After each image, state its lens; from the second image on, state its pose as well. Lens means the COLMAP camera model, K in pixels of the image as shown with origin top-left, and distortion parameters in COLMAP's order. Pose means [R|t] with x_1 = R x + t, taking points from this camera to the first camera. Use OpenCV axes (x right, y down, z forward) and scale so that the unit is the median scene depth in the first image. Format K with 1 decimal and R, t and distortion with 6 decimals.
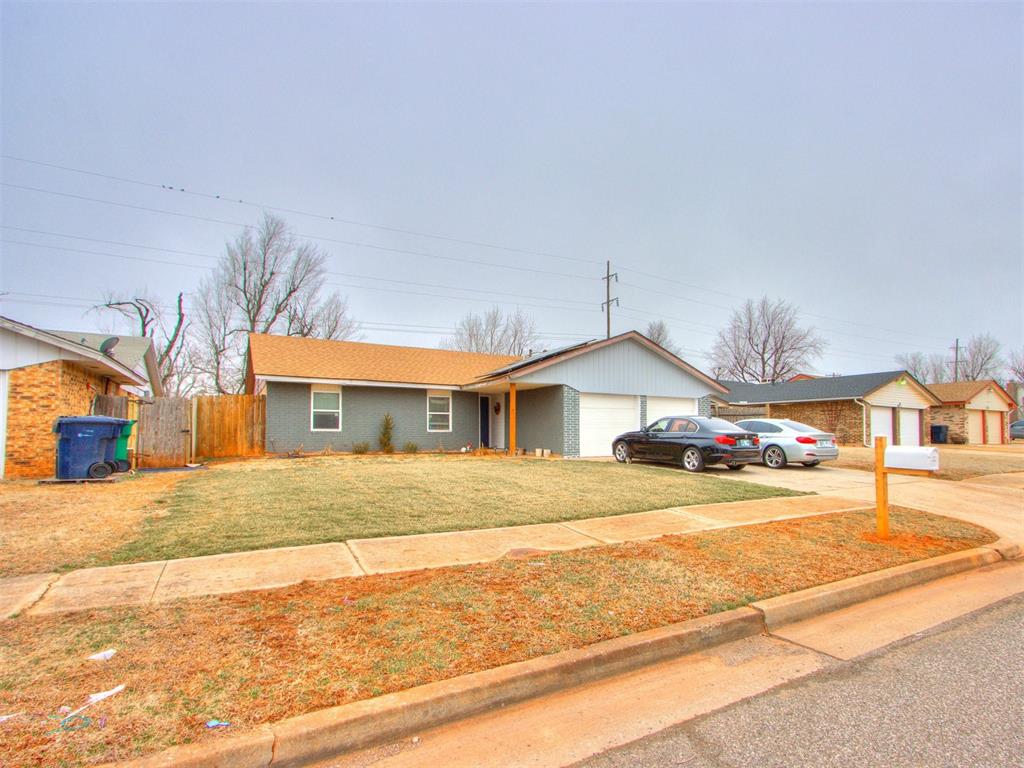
lens RADIAL K [[518.8, 0, 563.2], [0, 518.8, 413.5], [0, 0, 1]] dist [-0.000674, 0.000586]
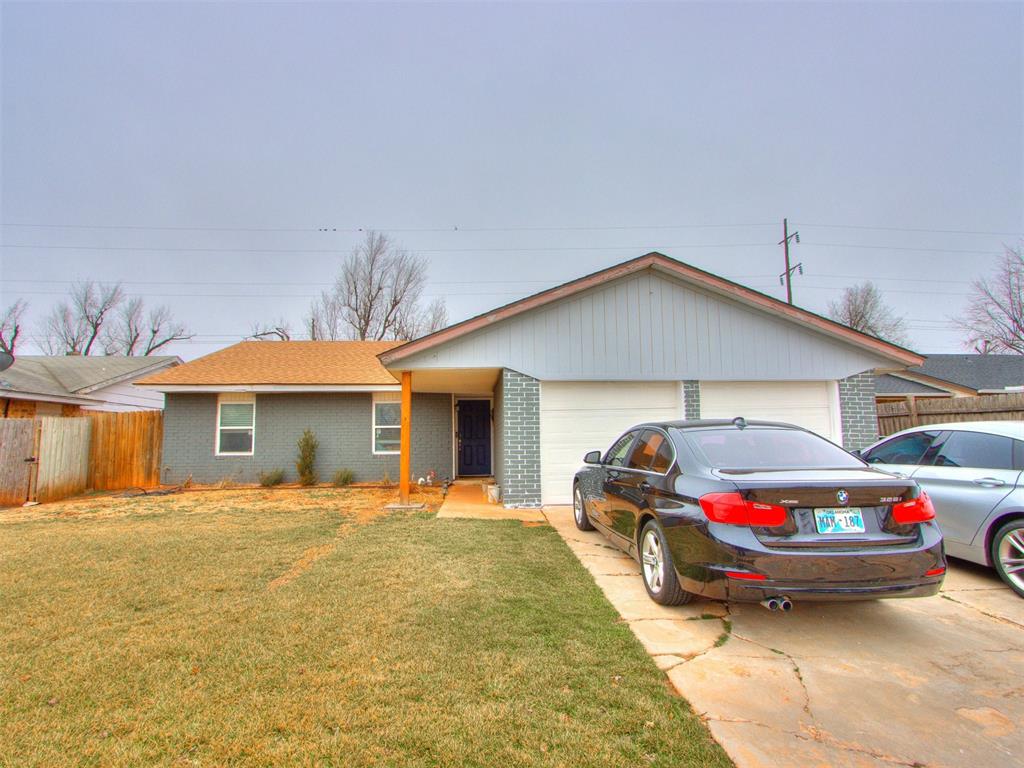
lens RADIAL K [[534.3, 0, 489.7], [0, 534.3, 387.7], [0, 0, 1]] dist [0.004535, 0.001427]
pose [[0.886542, -0.059341, -0.458827, 0.222954], [0.029718, 0.996996, -0.071523, 0.002987], [0.461693, 0.049773, 0.885642, 0.471374]]
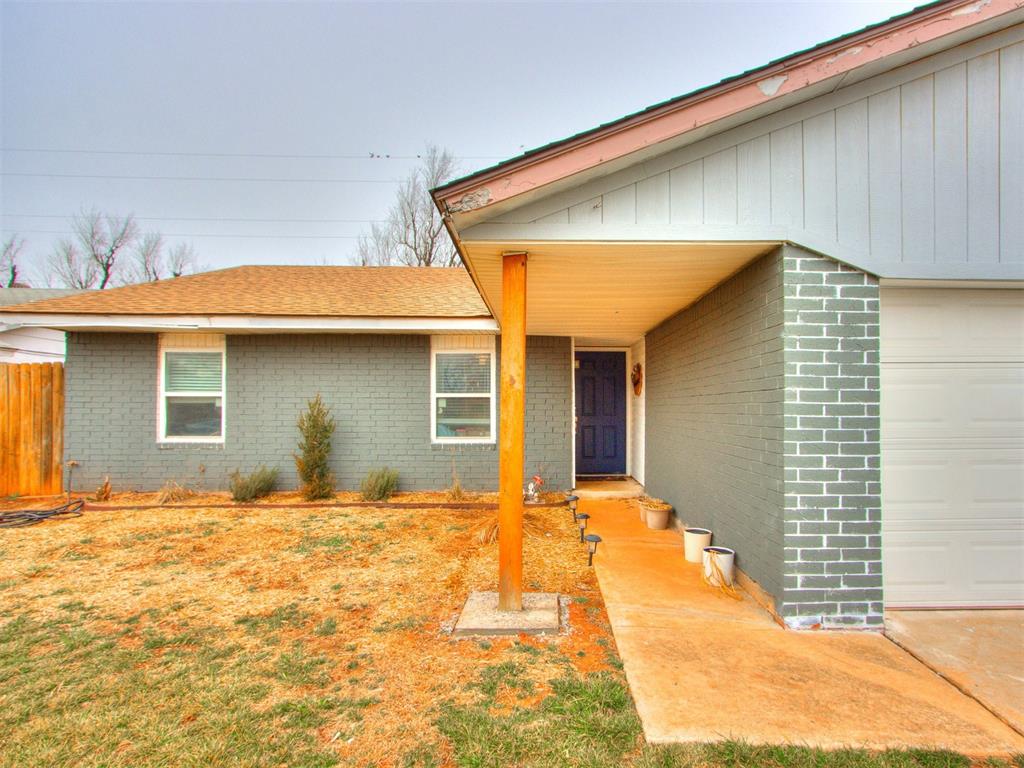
lens RADIAL K [[563.9, 0, 550.2], [0, 563.9, 400.4], [0, 0, 1]] dist [-0.000428, -0.000656]
pose [[0.878794, -0.008323, -0.477128, 0.023912], [0.018853, 0.999673, 0.017286, -0.002481], [0.476828, -0.024187, 0.878664, 0.716962]]
